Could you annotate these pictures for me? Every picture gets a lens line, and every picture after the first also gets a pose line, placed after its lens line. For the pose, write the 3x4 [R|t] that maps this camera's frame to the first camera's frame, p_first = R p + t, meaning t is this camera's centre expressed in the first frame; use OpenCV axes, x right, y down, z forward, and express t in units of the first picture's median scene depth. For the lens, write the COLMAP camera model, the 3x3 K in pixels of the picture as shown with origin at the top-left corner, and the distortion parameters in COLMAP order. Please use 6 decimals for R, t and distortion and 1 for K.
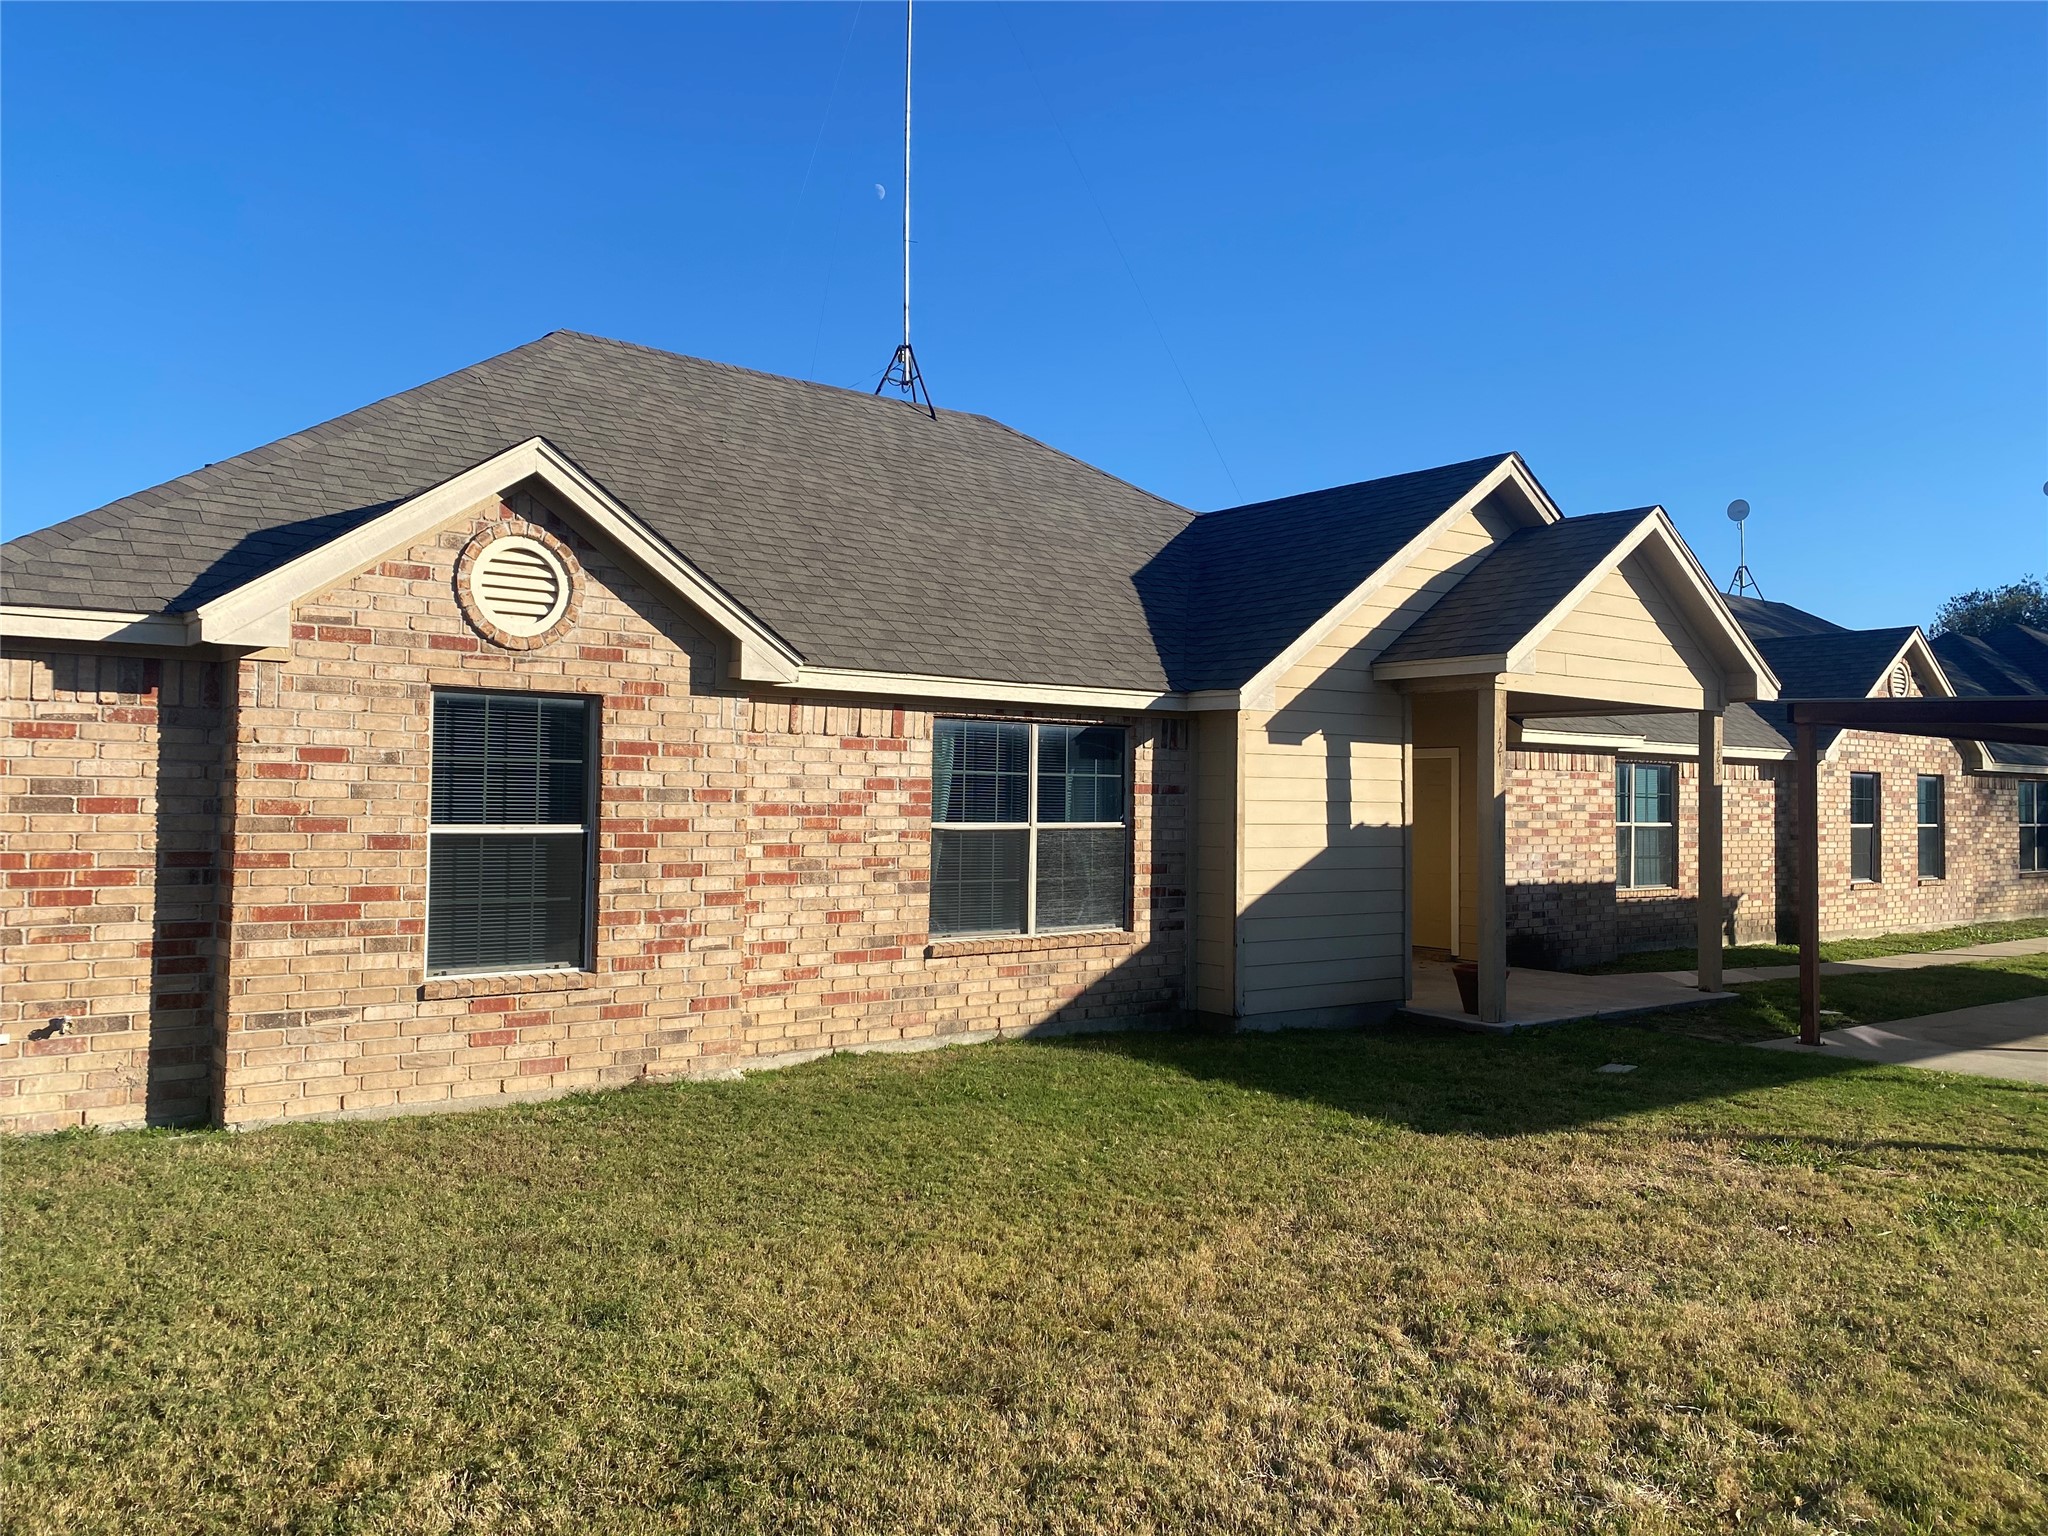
lens RADIAL K [[1539.2, 0, 1024.0], [0, 1539.2, 768.0], [0, 0, 1]] dist [0.002103, -0.054751]
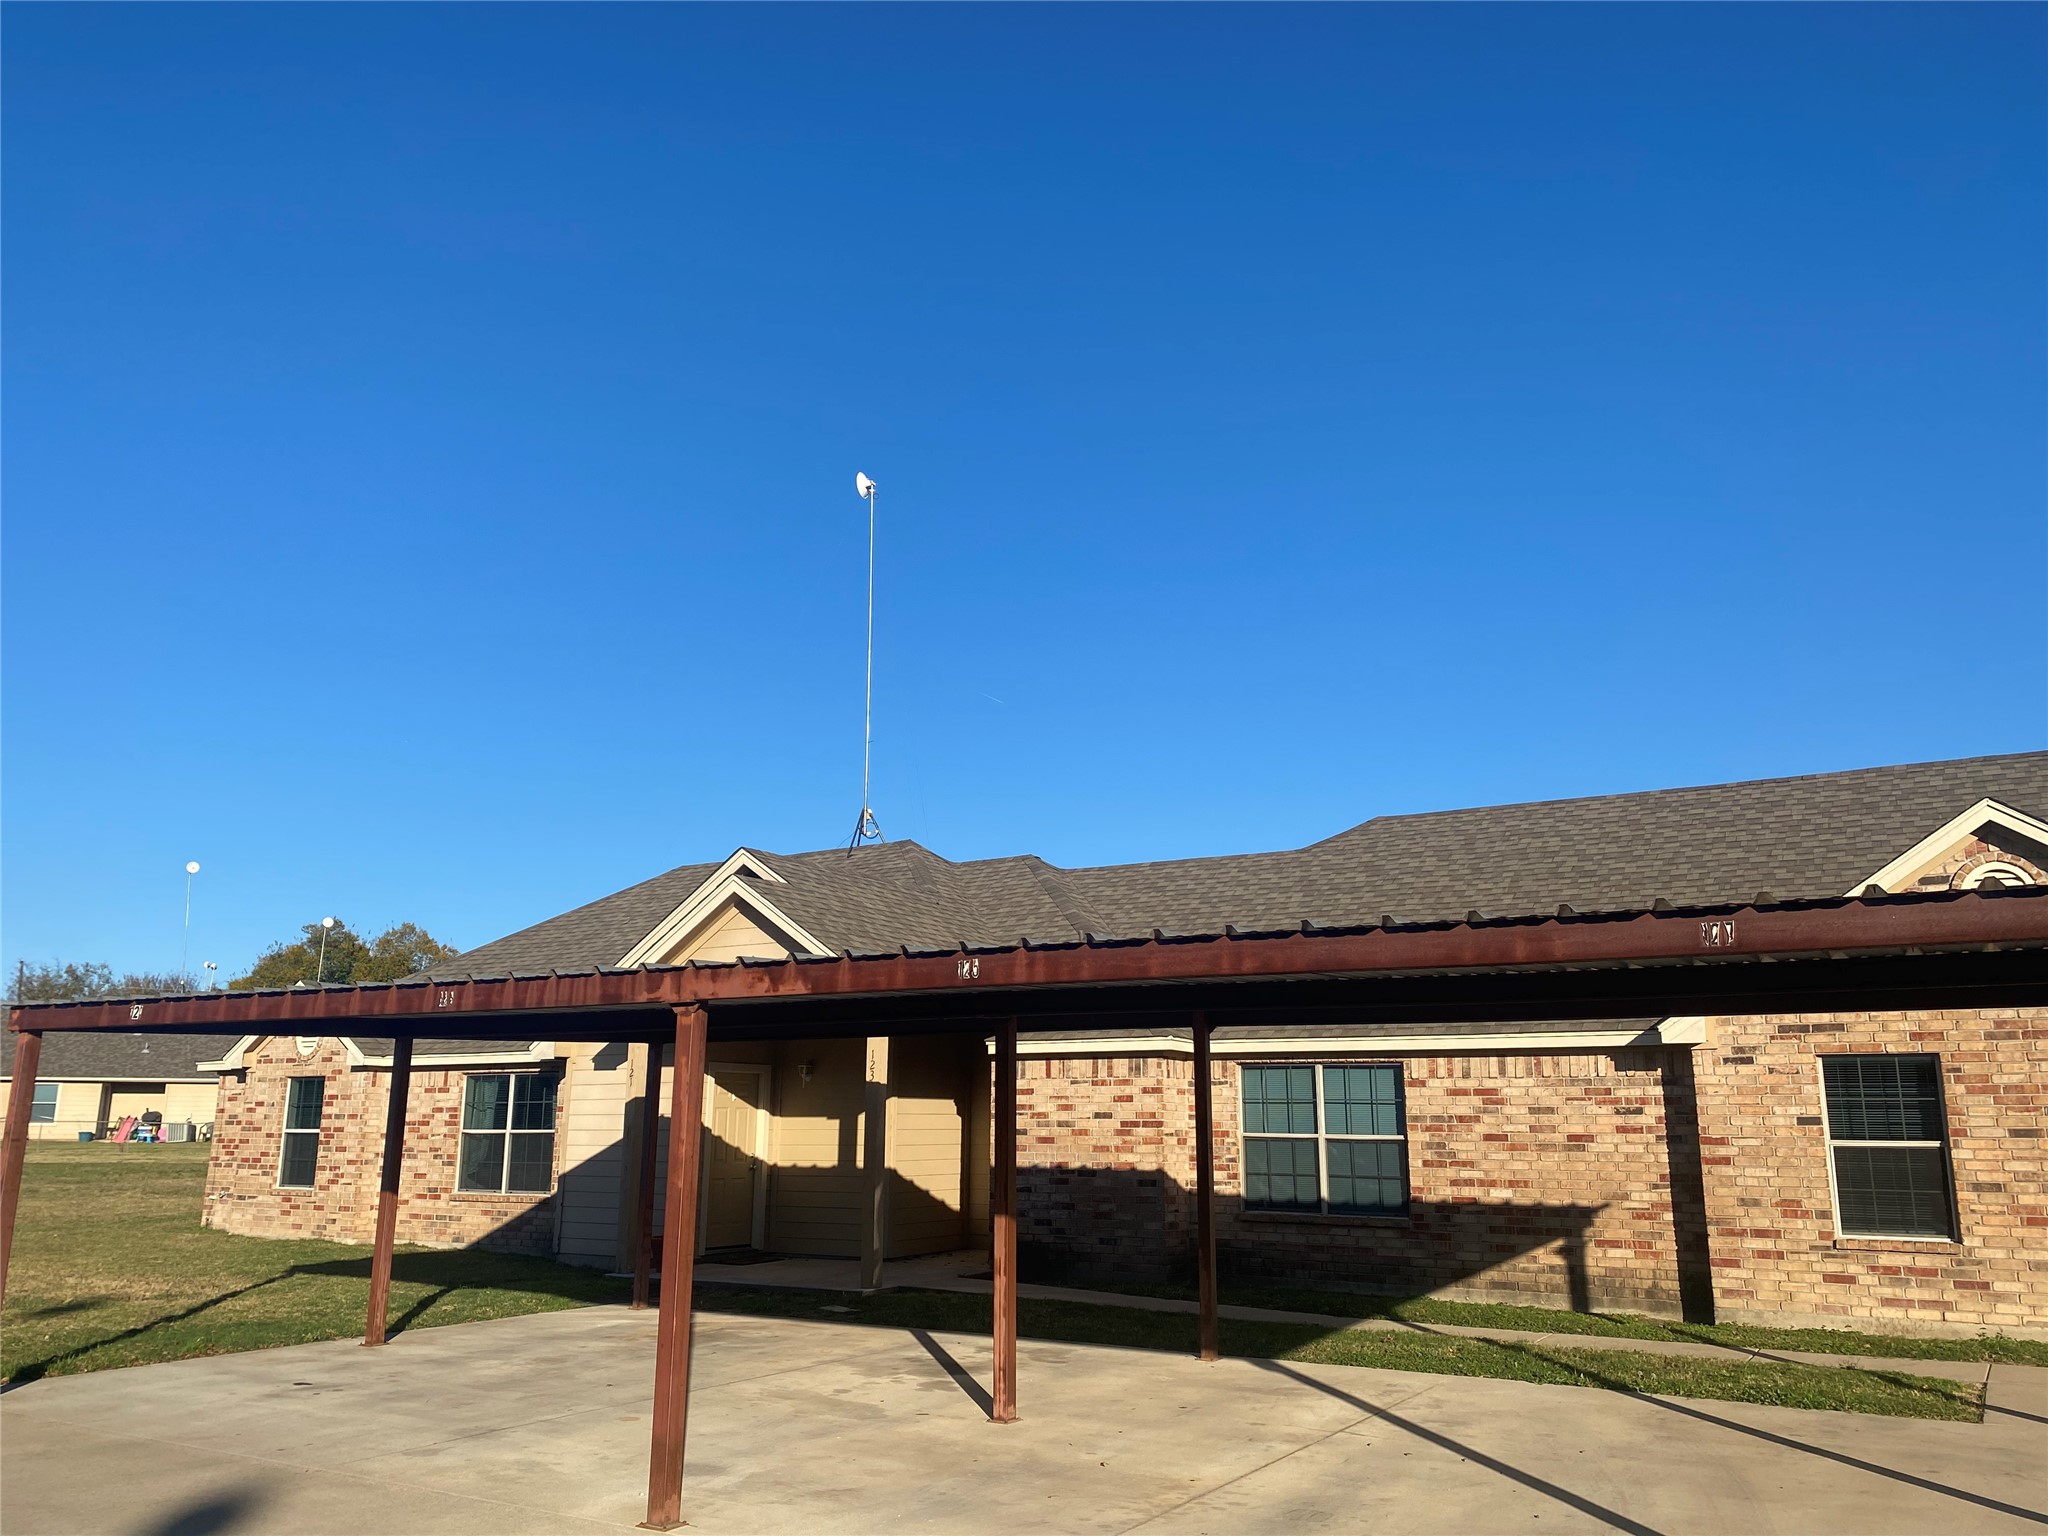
lens RADIAL K [[1539.2, 0, 1024.0], [0, 1539.2, 768.0], [0, 0, 1]] dist [0.002103, -0.054751]
pose [[0.360541, -0.217680, -0.906987, 2.124889], [0.029118, 0.974539, -0.222318, 0.044277], [0.932289, 0.053745, 0.357700, 0.969712]]
